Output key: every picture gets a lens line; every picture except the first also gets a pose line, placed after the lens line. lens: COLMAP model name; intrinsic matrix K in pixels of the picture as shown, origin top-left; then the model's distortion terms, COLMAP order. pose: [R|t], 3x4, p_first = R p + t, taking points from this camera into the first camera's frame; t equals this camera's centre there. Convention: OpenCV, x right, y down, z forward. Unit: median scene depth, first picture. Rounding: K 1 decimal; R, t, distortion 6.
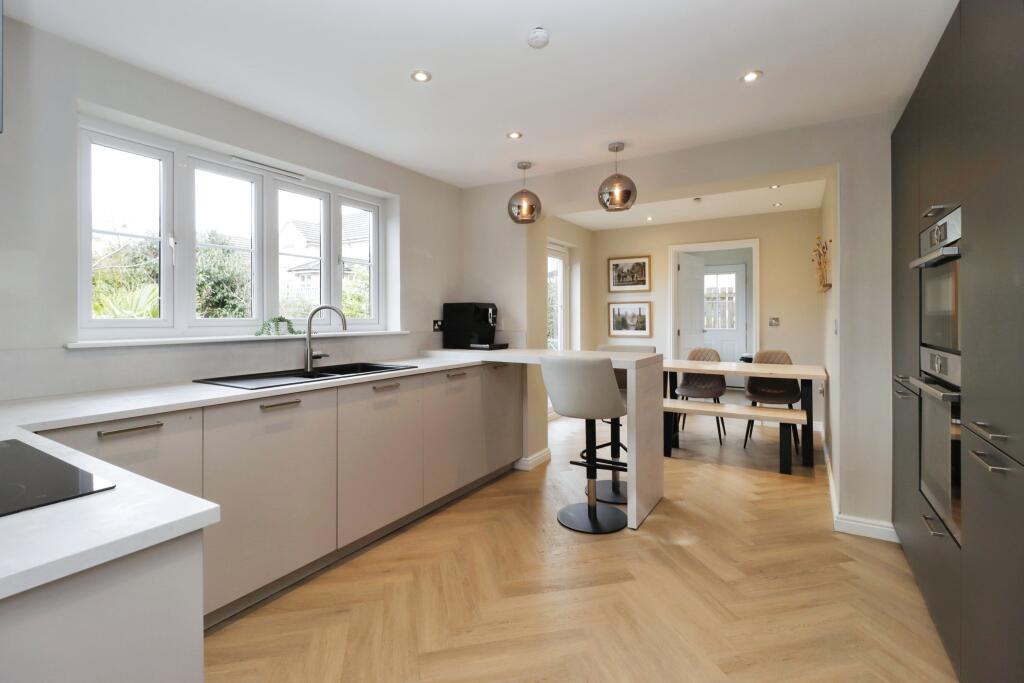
lens RADIAL K [[468.7, 0, 506.9], [0, 468.7, 315.2], [0, 0, 1]] dist [0.000692, 0.000102]
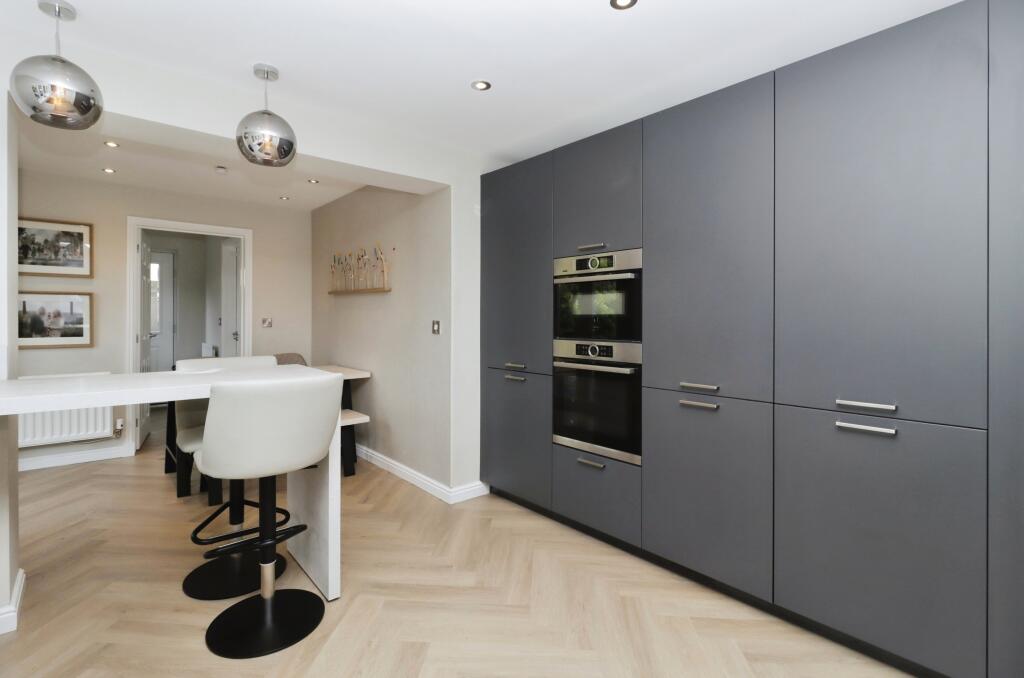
lens RADIAL K [[489.2, 0, 510.1], [0, 489.2, 319.0], [0, 0, 1]] dist [-0.002146, -0.000260]
pose [[0.306349, 0.002073, 0.951917, -0.370966], [-0.009083, 0.999958, 0.000745, 0.003843], [-0.951876, -0.008874, 0.306355, 0.471138]]
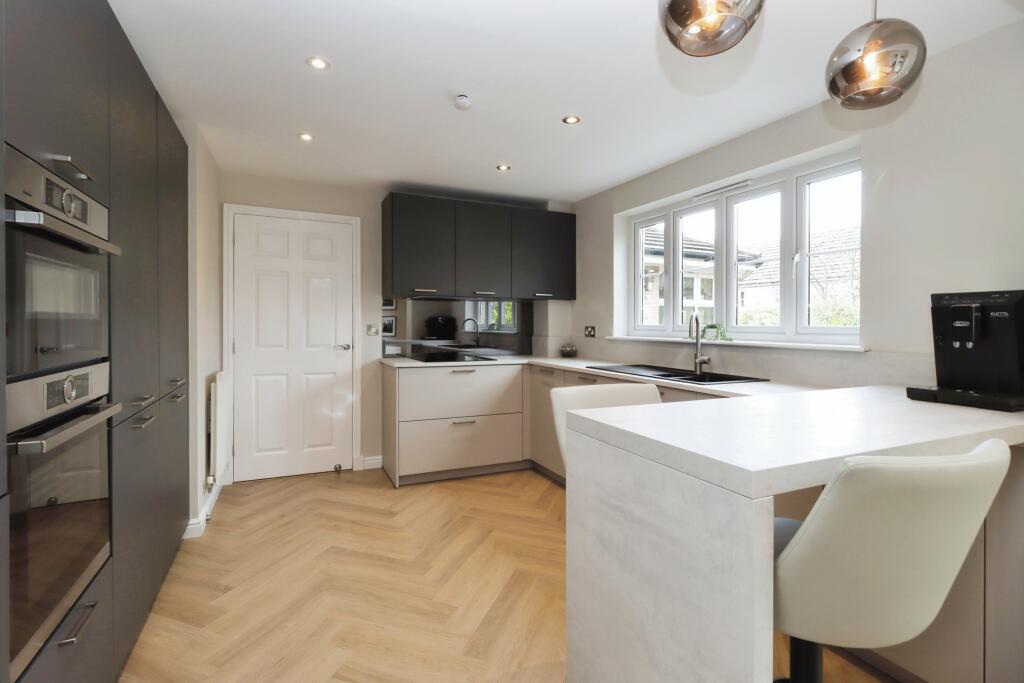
lens RADIAL K [[485.2, 0, 507.4], [0, 485.2, 326.2], [0, 0, 1]] dist [0.000159, -0.000016]
pose [[-0.555178, 0.003871, -0.831722, 0.699276], [-0.001595, 0.999982, 0.005719, 0.003143], [0.831730, 0.004502, -0.555162, 1.163737]]
